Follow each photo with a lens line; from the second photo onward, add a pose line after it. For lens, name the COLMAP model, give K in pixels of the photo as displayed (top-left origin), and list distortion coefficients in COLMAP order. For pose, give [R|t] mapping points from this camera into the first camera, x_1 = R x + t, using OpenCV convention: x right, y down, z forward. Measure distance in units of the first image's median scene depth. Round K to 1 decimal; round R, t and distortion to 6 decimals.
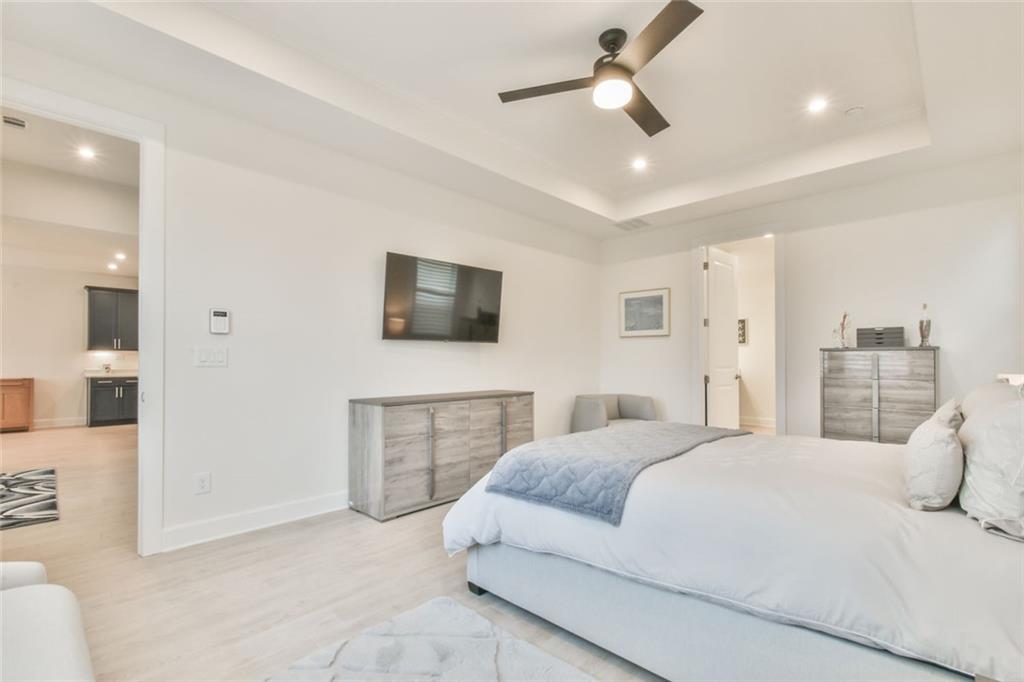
lens RADIAL K [[458.8, 0, 512.3], [0, 458.8, 362.3], [0, 0, 1]] dist [-0.002048, -0.000219]
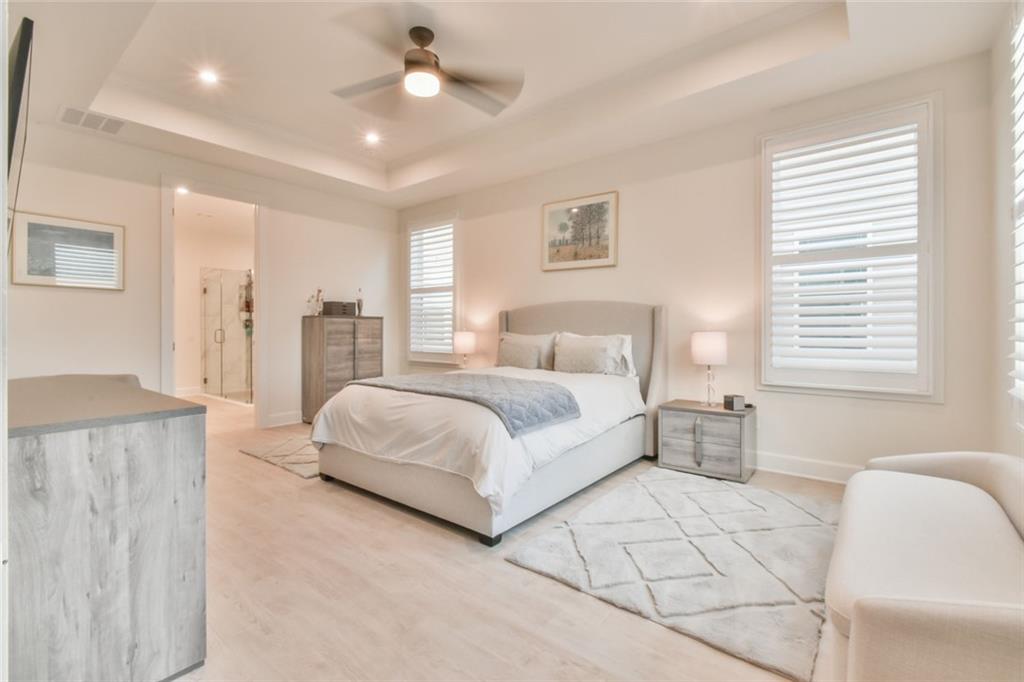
lens RADIAL K [[457.4, 0, 512.0], [0, 457.4, 341.0], [0, 0, 1]] dist [0.000422, -0.000049]
pose [[-0.089031, -0.026968, 0.995664, -0.634411], [-0.002089, 0.999636, 0.026889, 0.005602], [-0.996027, 0.000314, -0.089055, 0.600362]]
